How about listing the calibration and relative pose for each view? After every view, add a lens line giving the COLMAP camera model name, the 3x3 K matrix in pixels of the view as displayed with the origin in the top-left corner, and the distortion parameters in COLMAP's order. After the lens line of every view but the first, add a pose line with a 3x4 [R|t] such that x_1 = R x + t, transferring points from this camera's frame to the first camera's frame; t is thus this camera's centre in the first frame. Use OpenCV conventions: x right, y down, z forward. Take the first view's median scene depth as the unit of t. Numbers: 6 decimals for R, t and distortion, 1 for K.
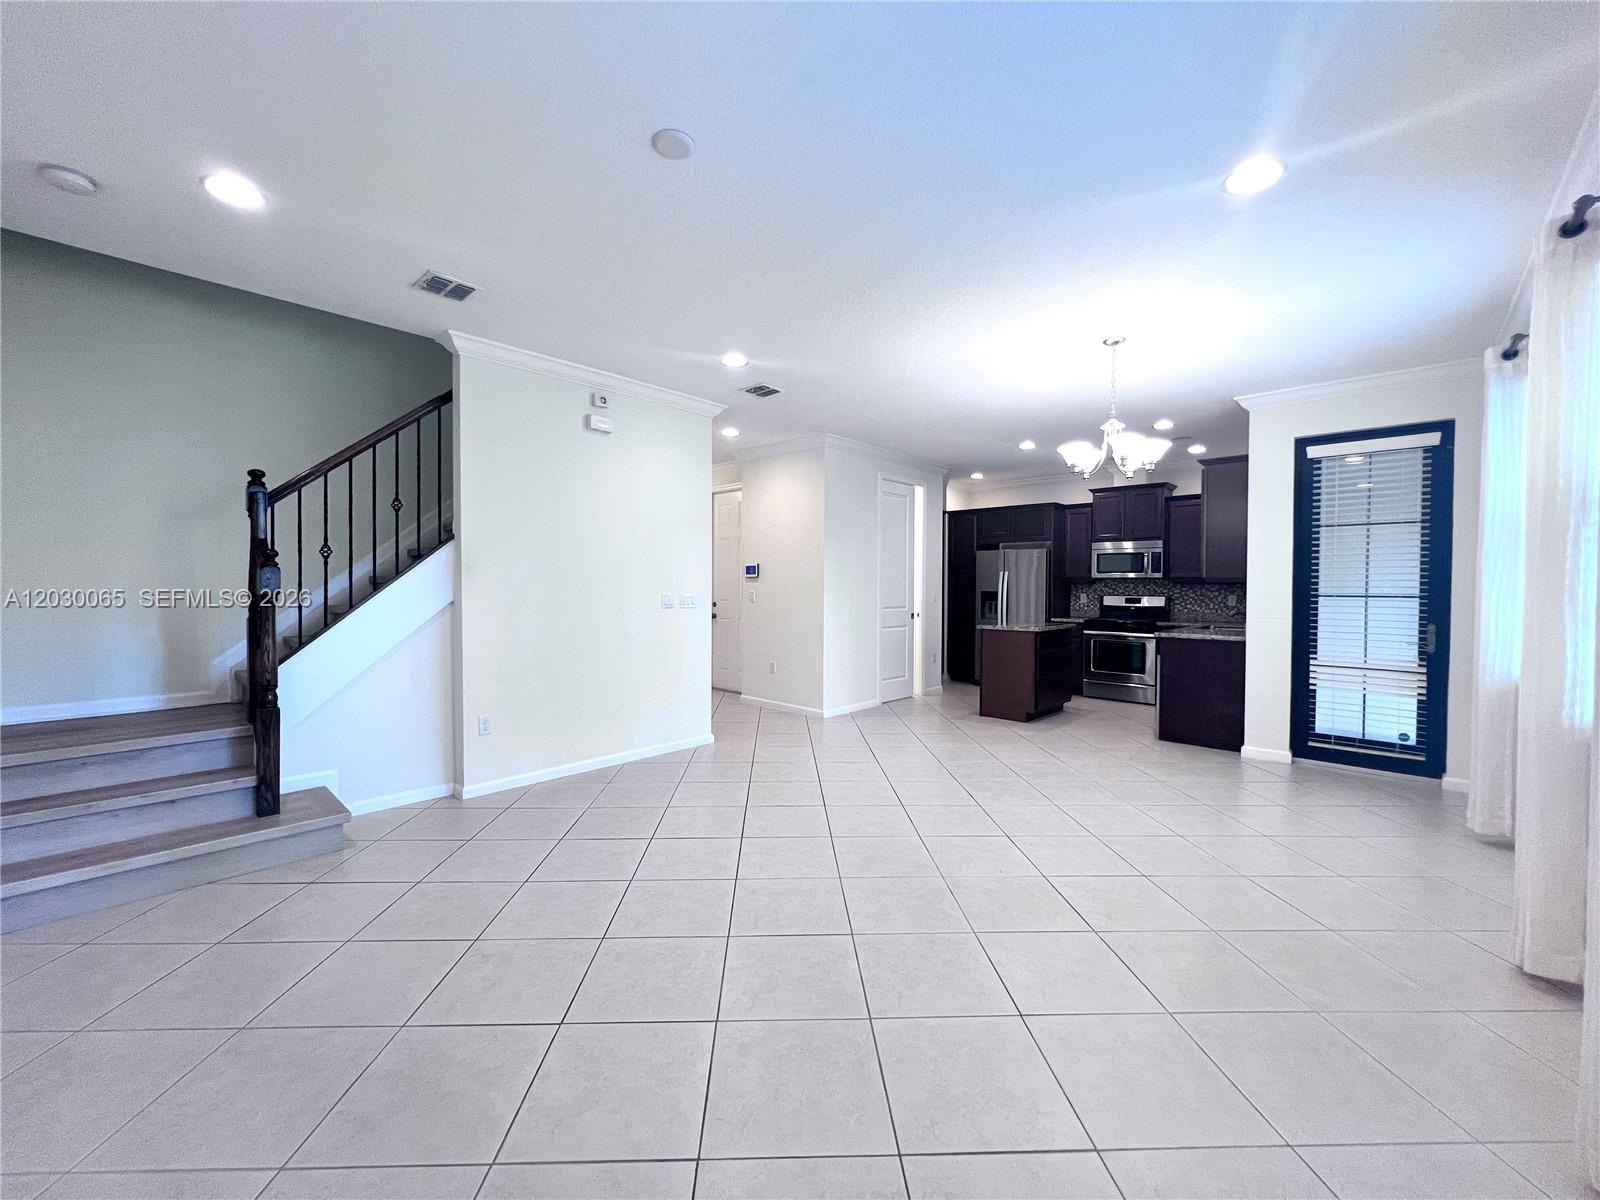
lens RADIAL K [[638.2, 0, 794.8], [0, 638.2, 596.3], [0, 0, 1]] dist [-0.000069, 0.000099]
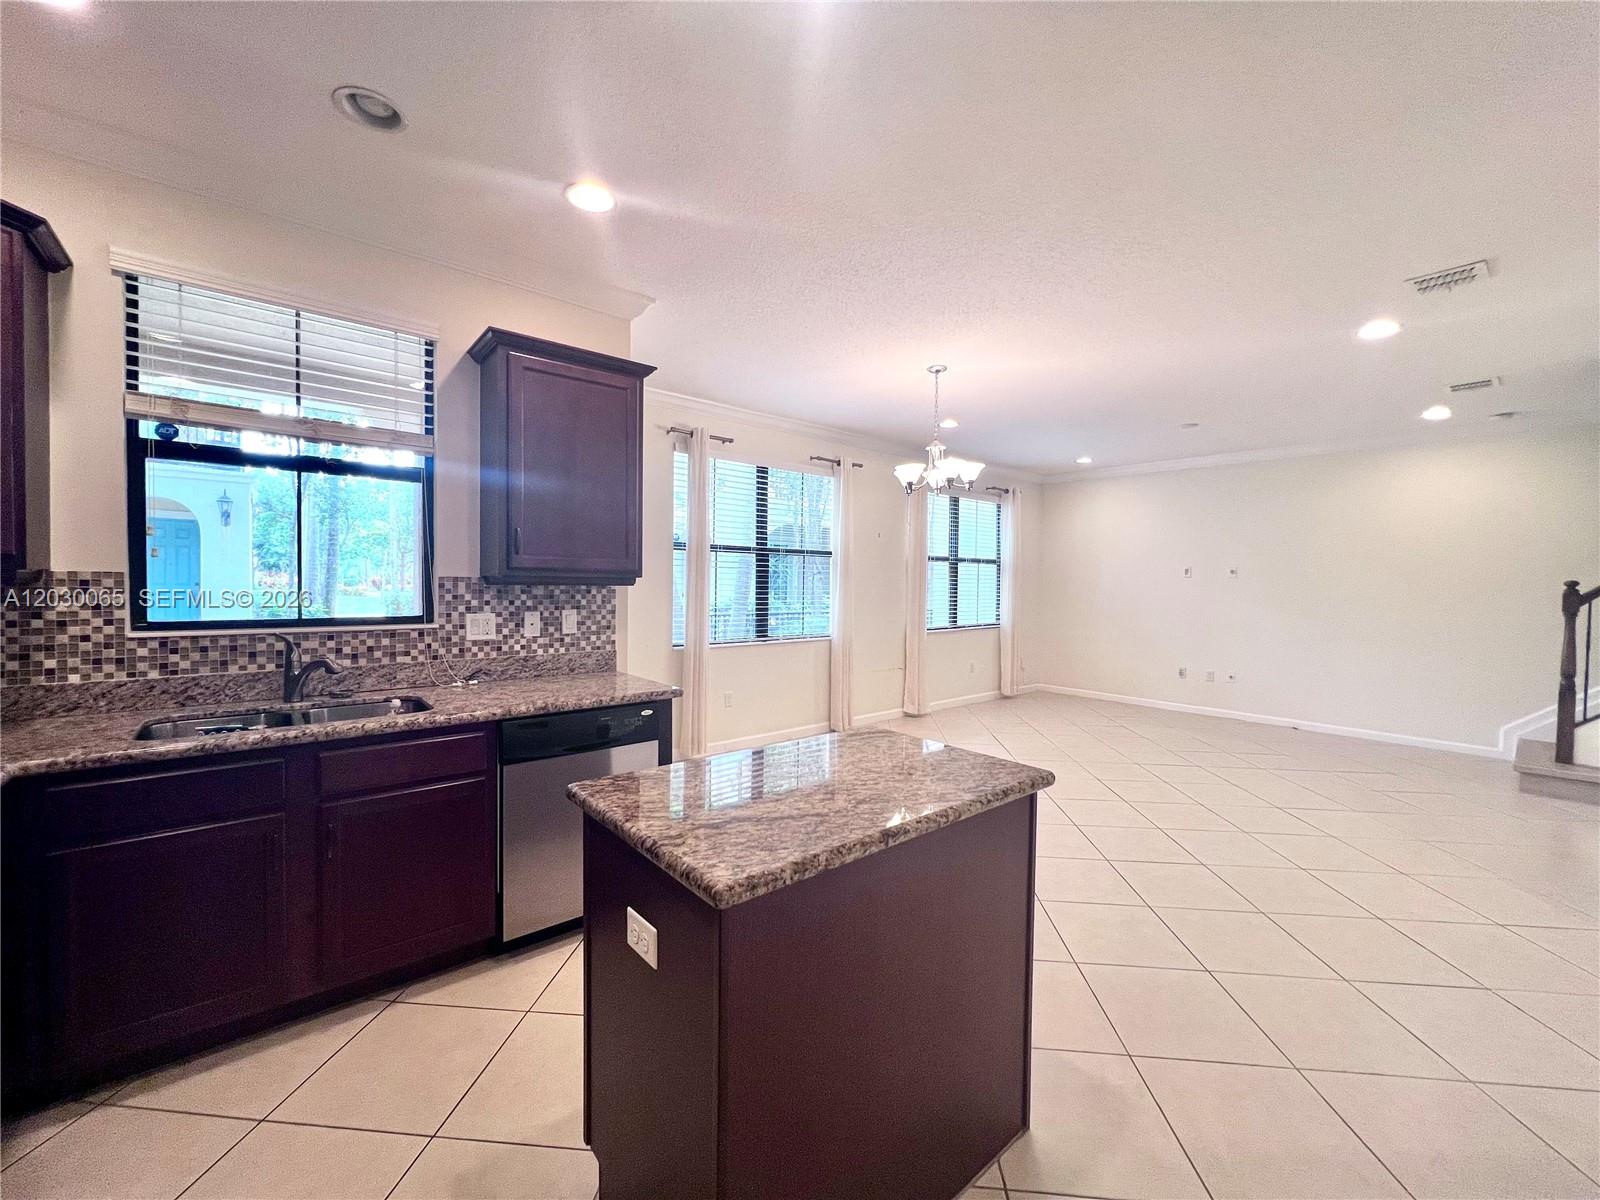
lens RADIAL K [[638.2, 0, 794.8], [0, 638.2, 596.3], [0, 0, 1]] dist [-0.000069, 0.000099]
pose [[-0.993076, -0.020852, 0.115607, 0.316592], [-0.016517, 0.999129, 0.038324, -0.026221], [-0.116306, 0.036149, -0.992555, 1.111686]]
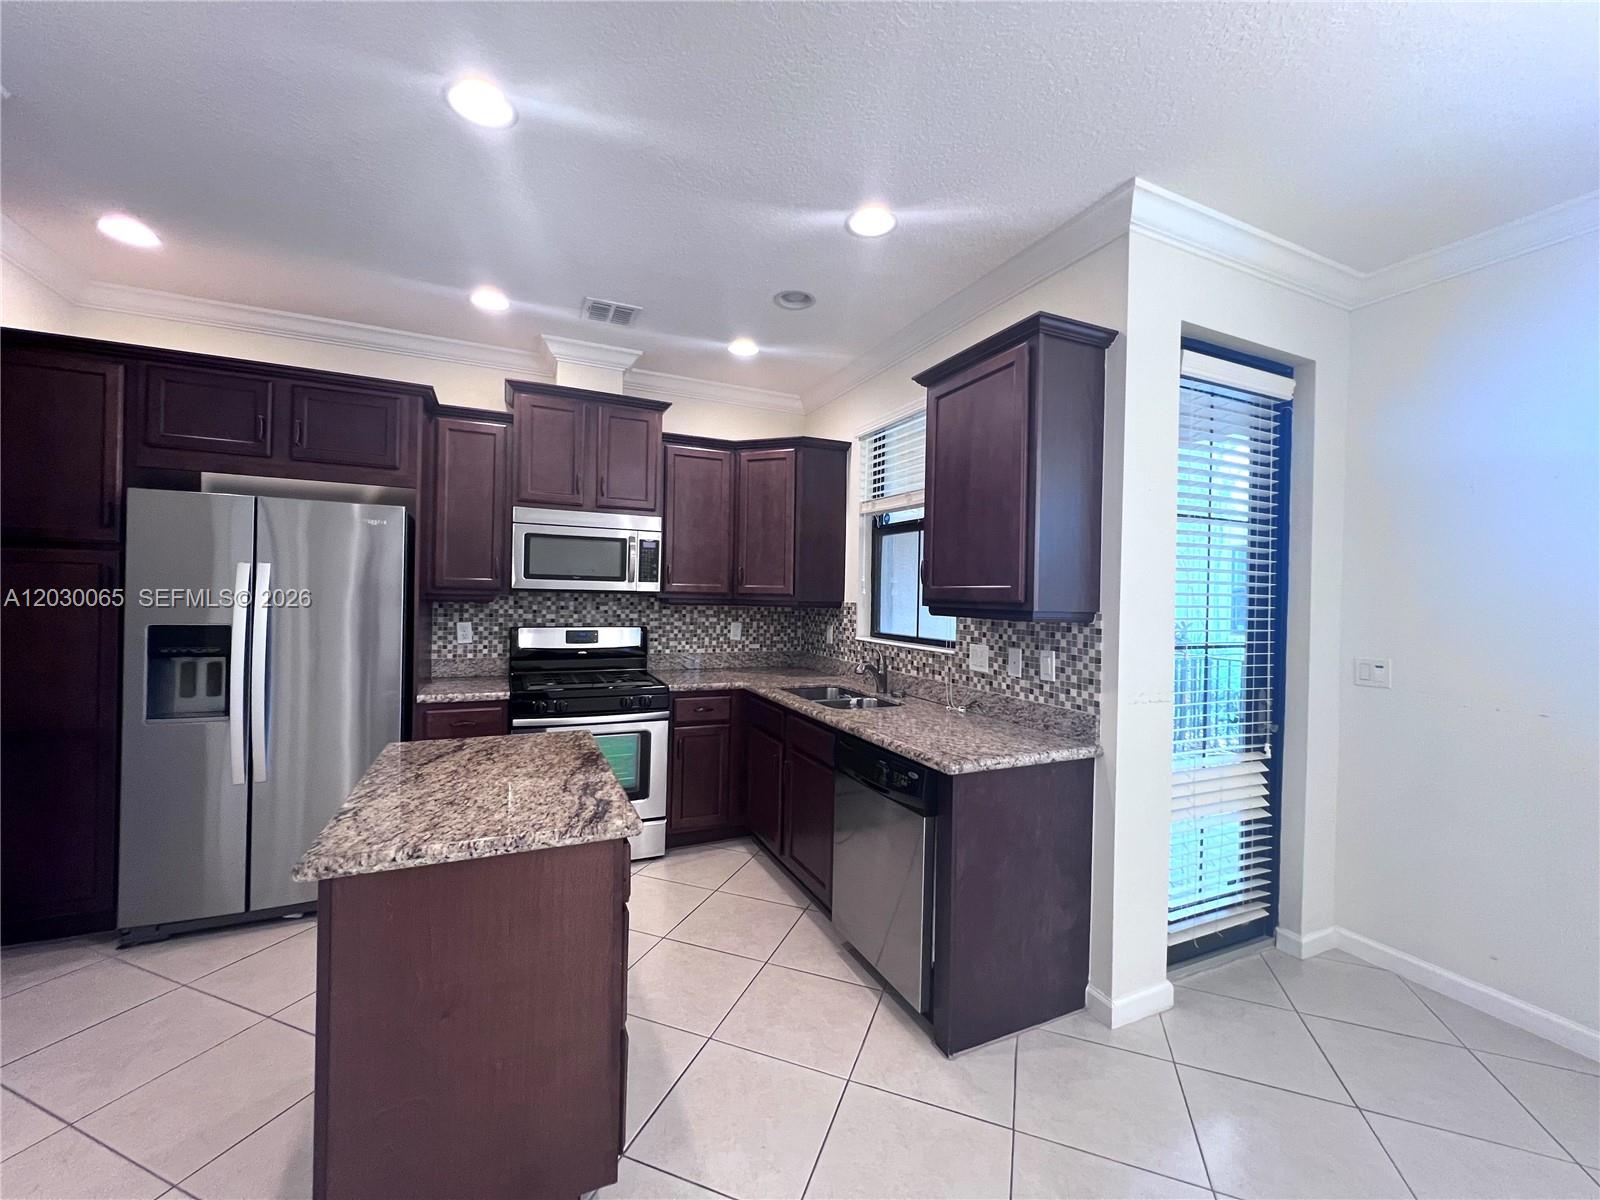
lens RADIAL K [[638.2, 0, 794.8], [0, 638.2, 596.3], [0, 0, 1]] dist [-0.000069, 0.000099]
pose [[0.376675, -0.002241, 0.926343, 0.151582], [-0.004551, 0.999981, 0.004270, -0.028408], [-0.926334, -0.005824, 0.376657, 0.712159]]
